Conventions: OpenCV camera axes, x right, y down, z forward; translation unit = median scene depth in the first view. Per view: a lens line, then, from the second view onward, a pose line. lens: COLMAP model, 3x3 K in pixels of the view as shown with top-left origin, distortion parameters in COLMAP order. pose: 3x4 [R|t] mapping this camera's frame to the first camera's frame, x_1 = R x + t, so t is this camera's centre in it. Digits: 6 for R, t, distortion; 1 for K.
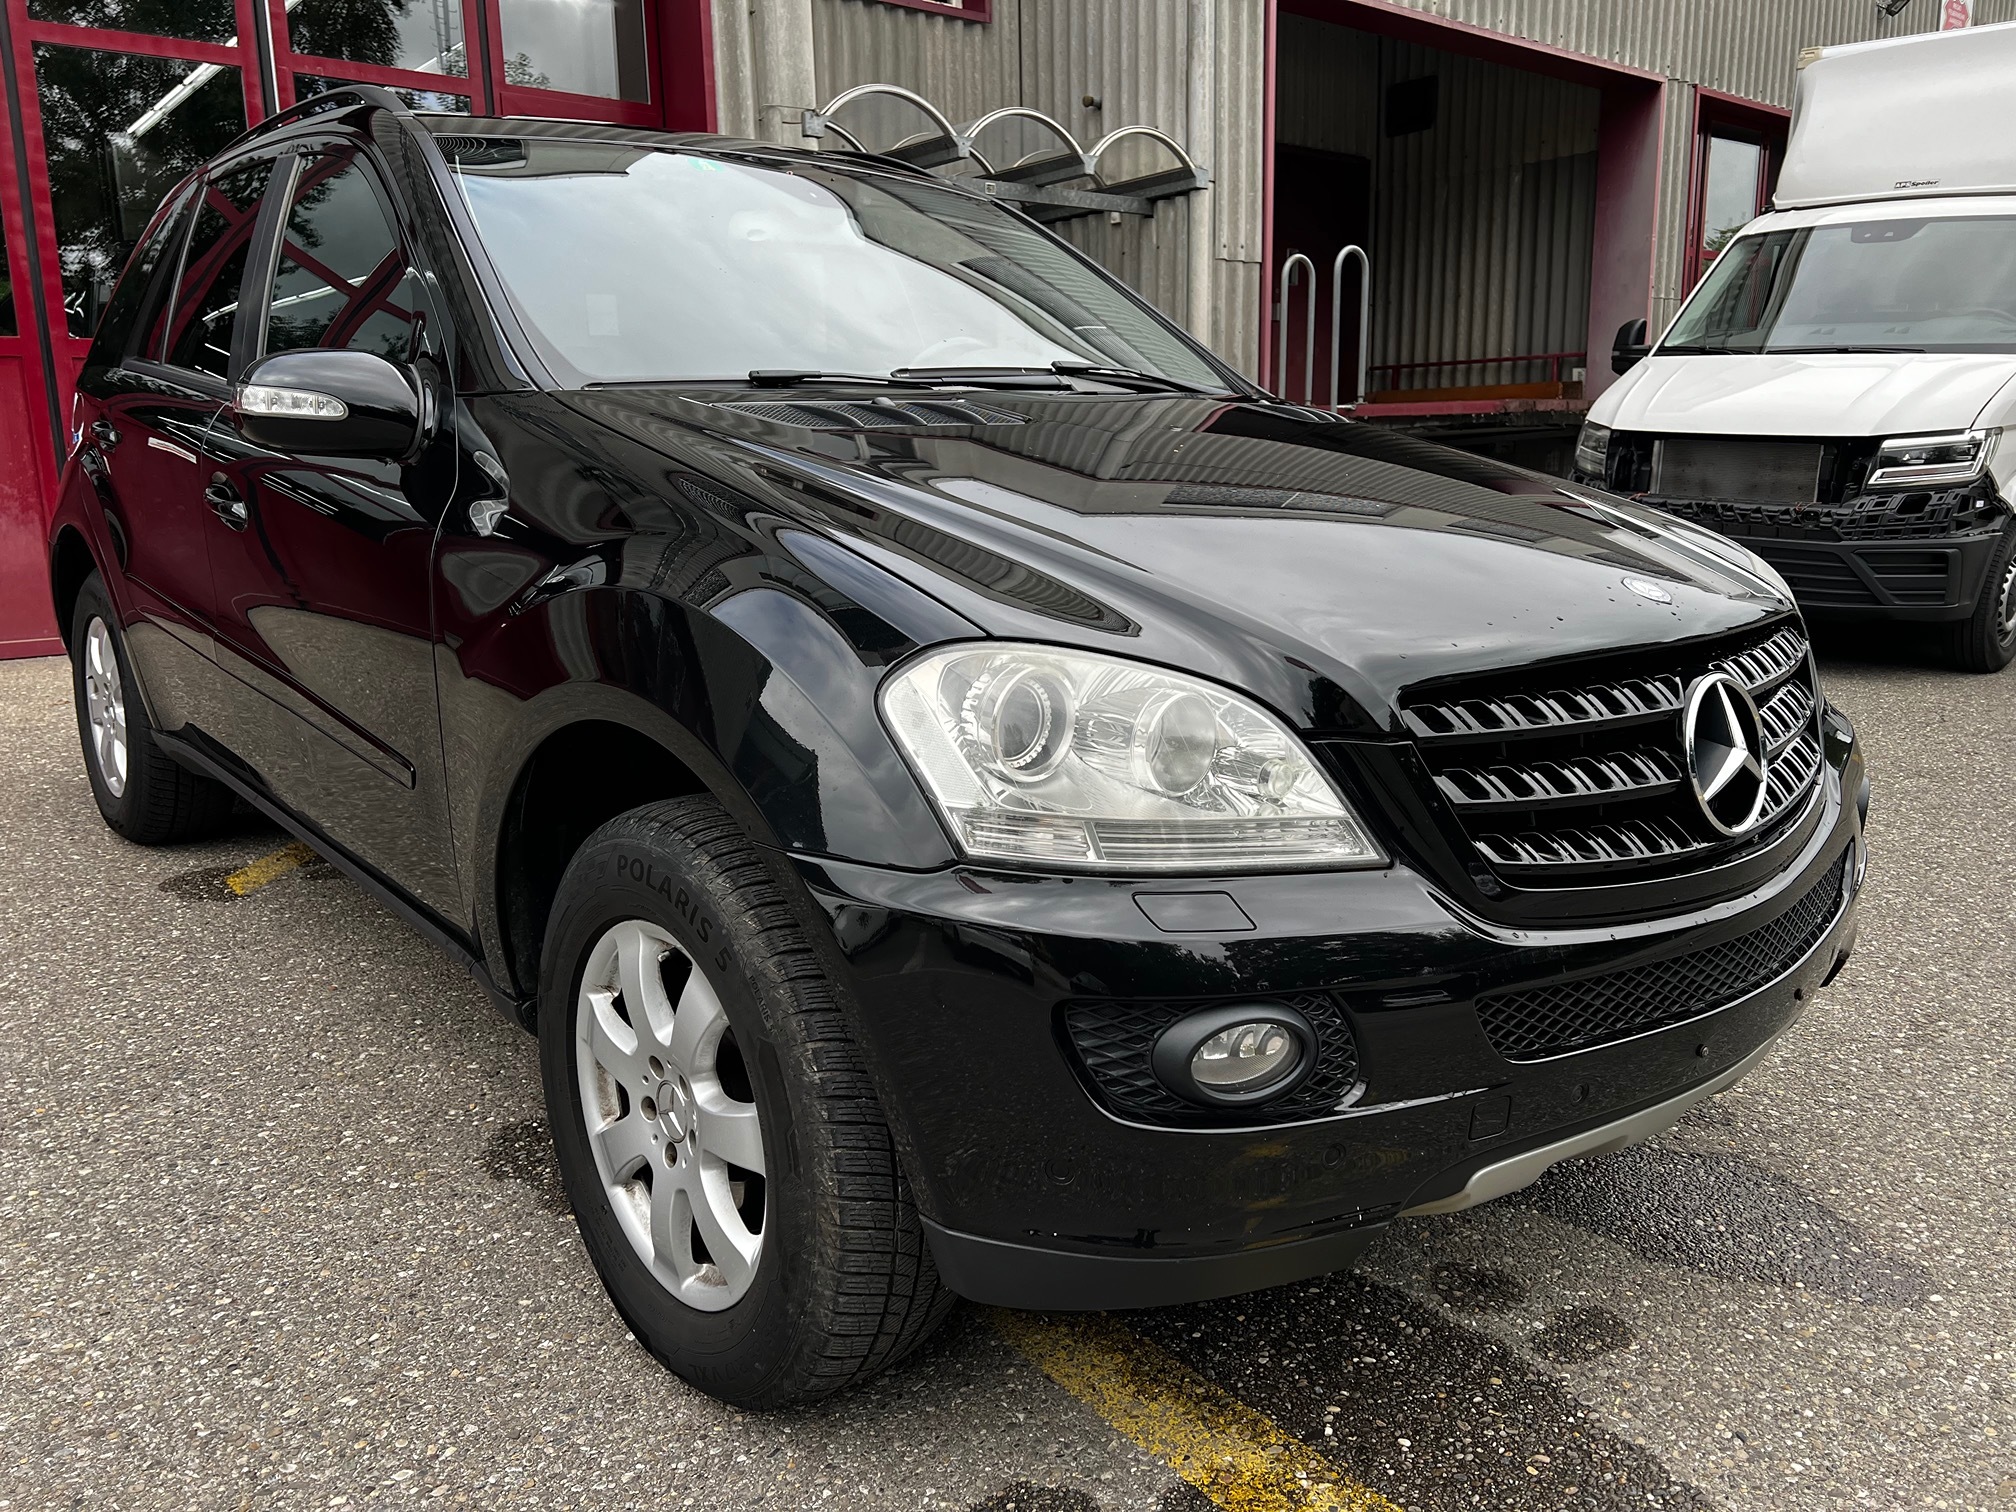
lens RADIAL K [[1516.2, 0, 1020.5], [0, 1516.2, 754.4], [0, 0, 1]] dist [0.046807, -0.043506]
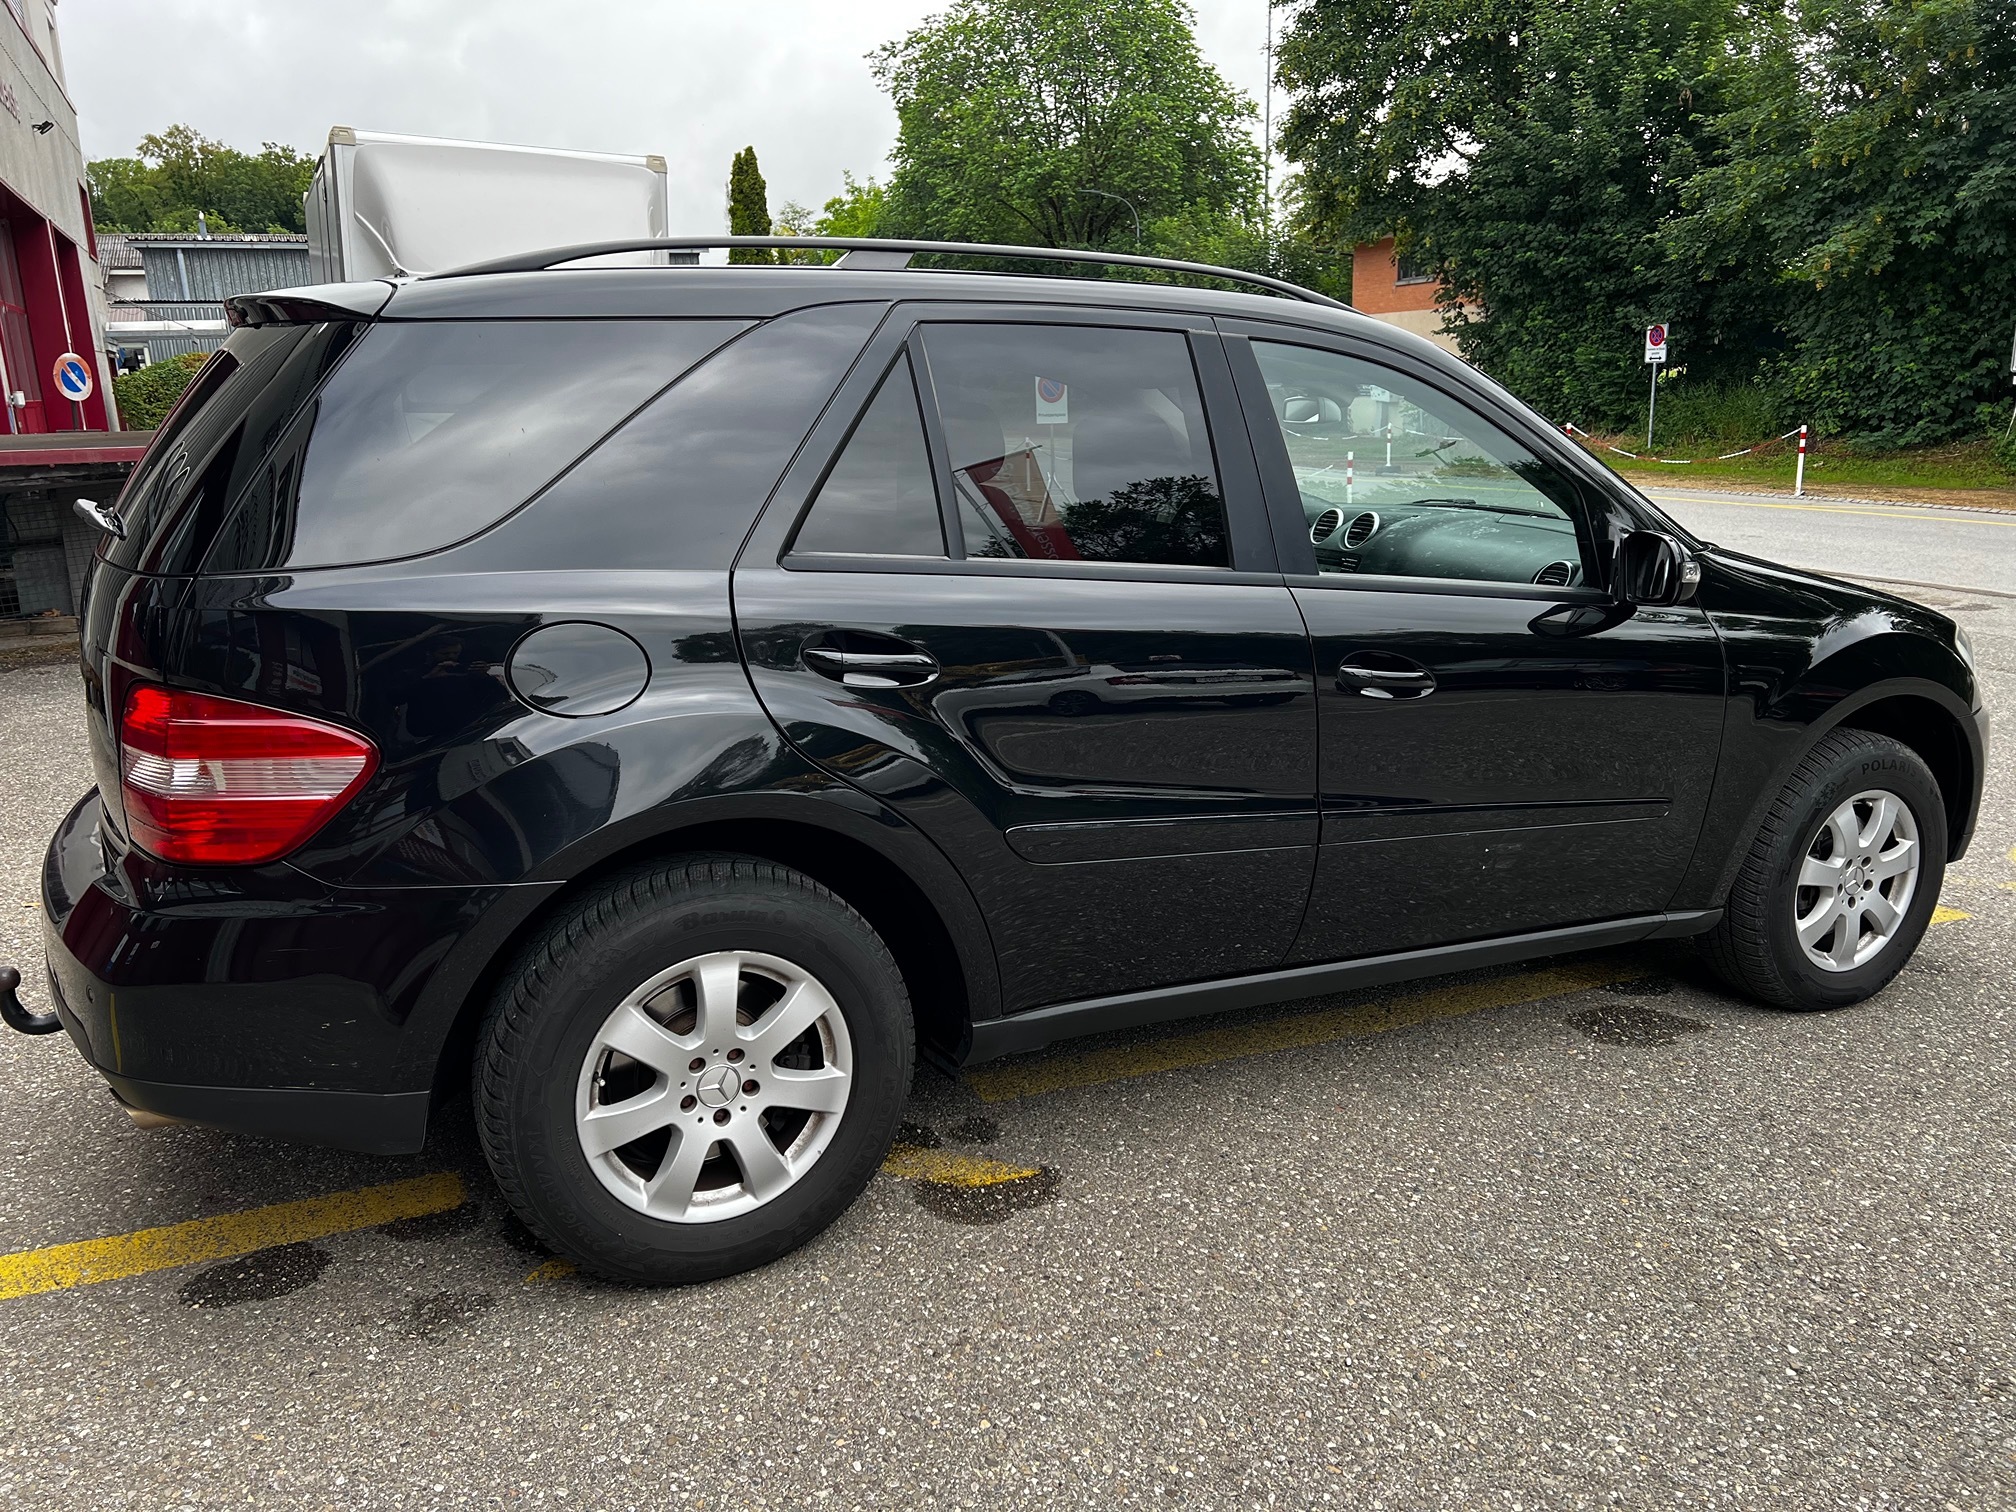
lens RADIAL K [[1509.9, 0, 1004.2], [0, 1509.9, 755.3], [0, 0, 1]] dist [0.052336, -0.060332]
pose [[0.250370, -0.223967, 0.941889, -0.541027], [0.213138, 0.961757, 0.172036, -0.118929], [-0.944398, 0.157679, 0.288530, 0.324388]]
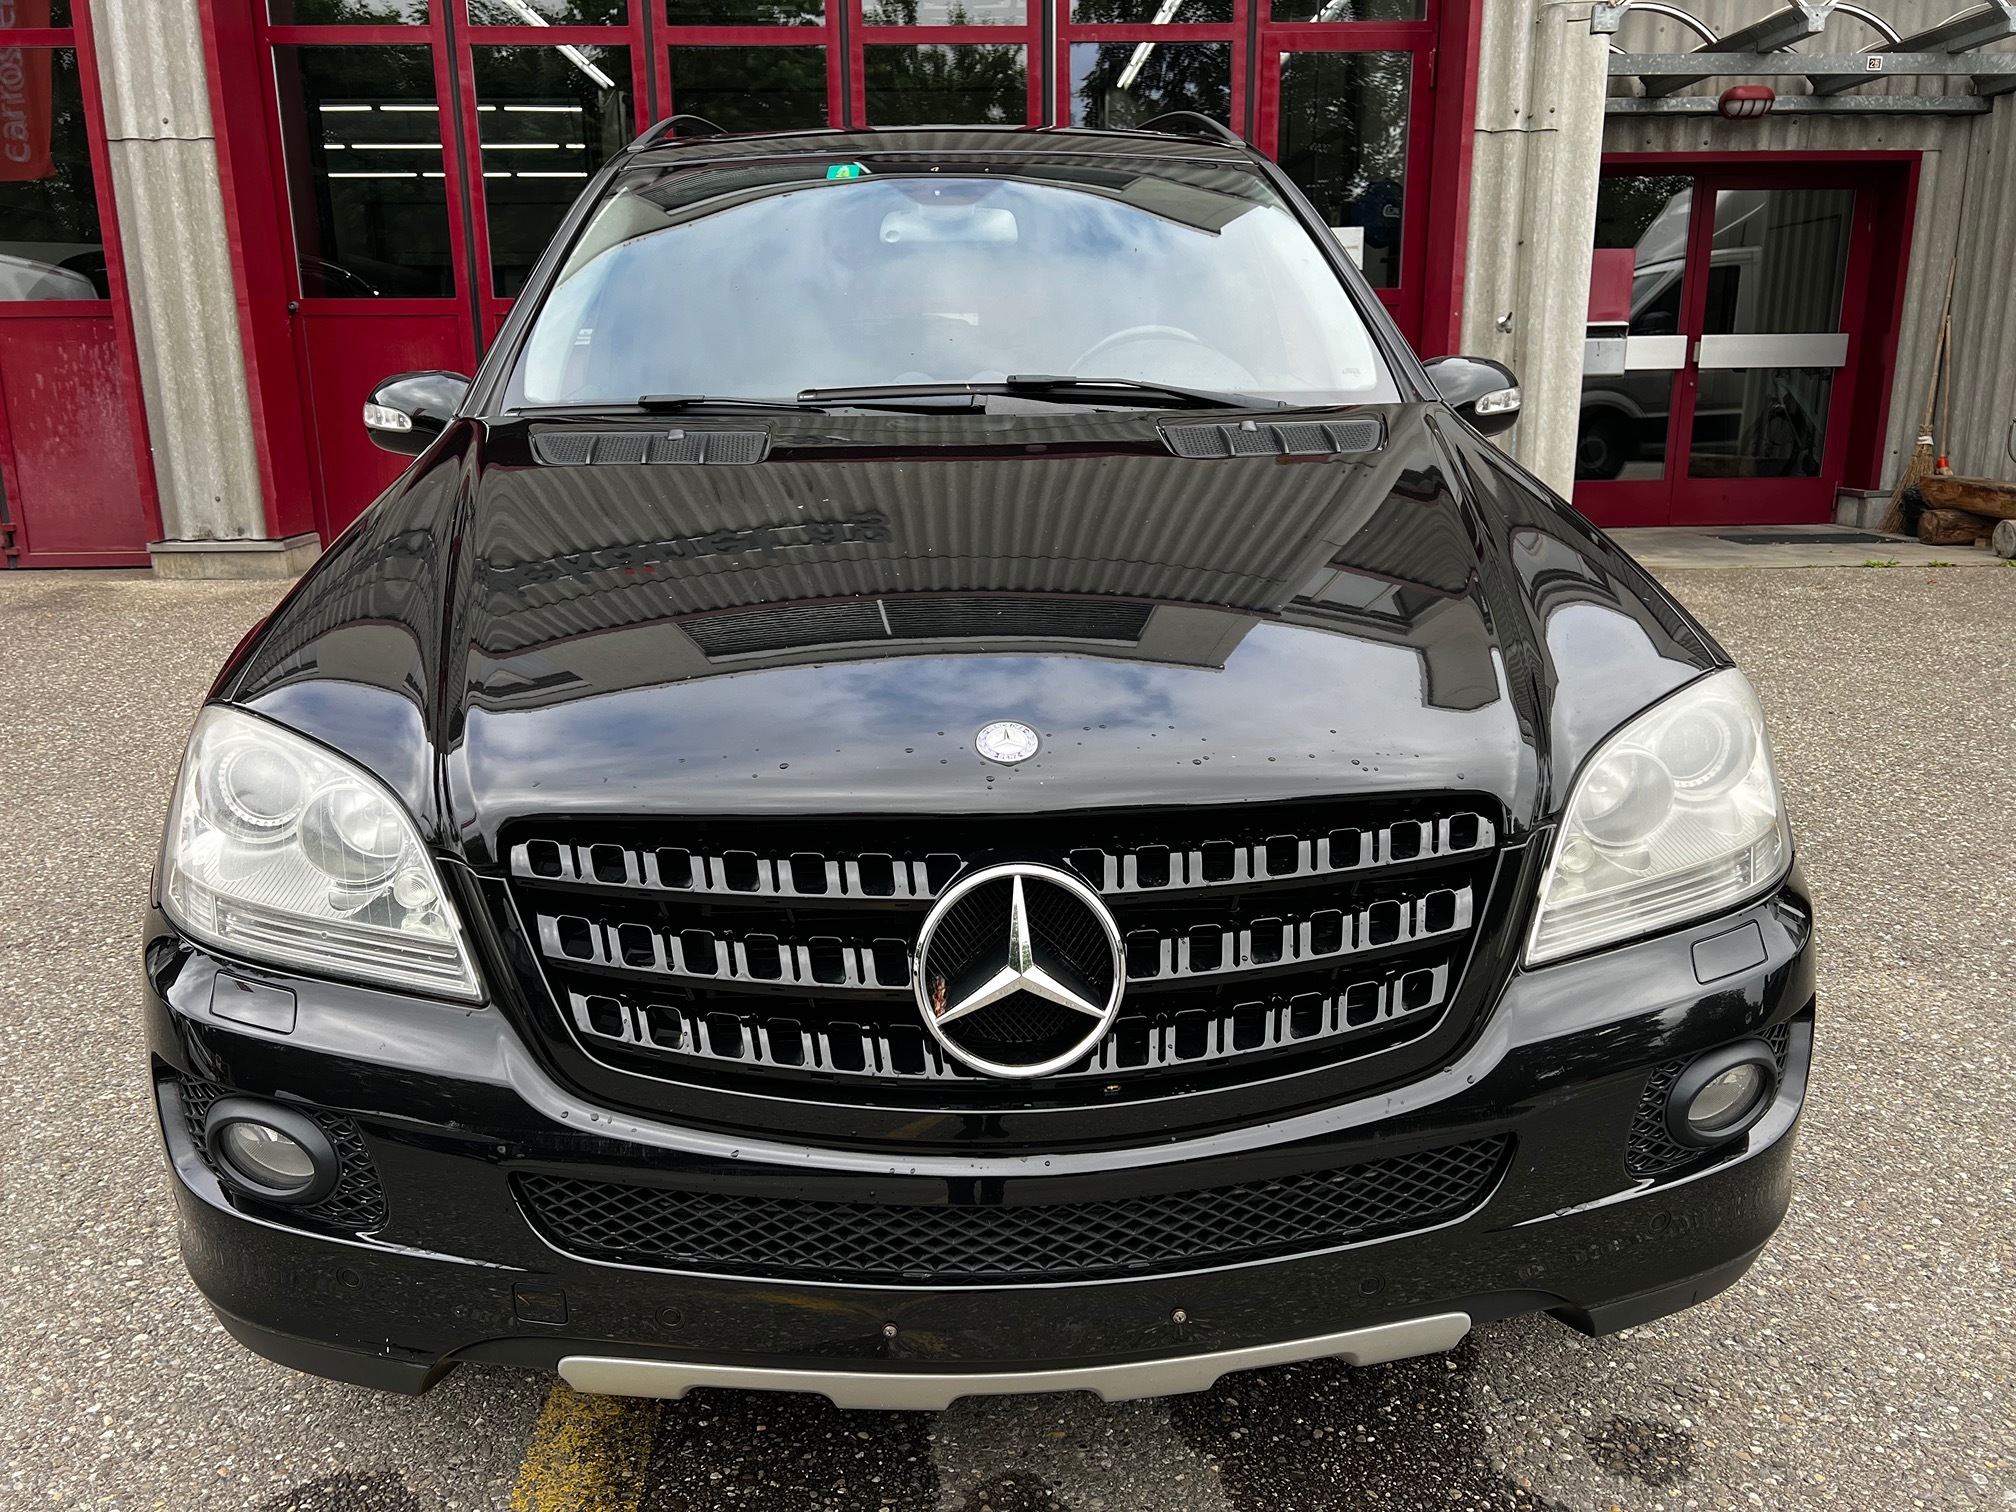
lens RADIAL K [[1518.2, 0, 1008.0], [0, 1518.2, 756.0], [0, 0, 1]] dist [0.067908, -0.075822]
pose [[0.789998, 0.157279, -0.592593, 0.186143], [-0.122999, 0.987543, 0.098130, -0.037552], [0.600645, -0.004634, 0.799502, 0.081183]]
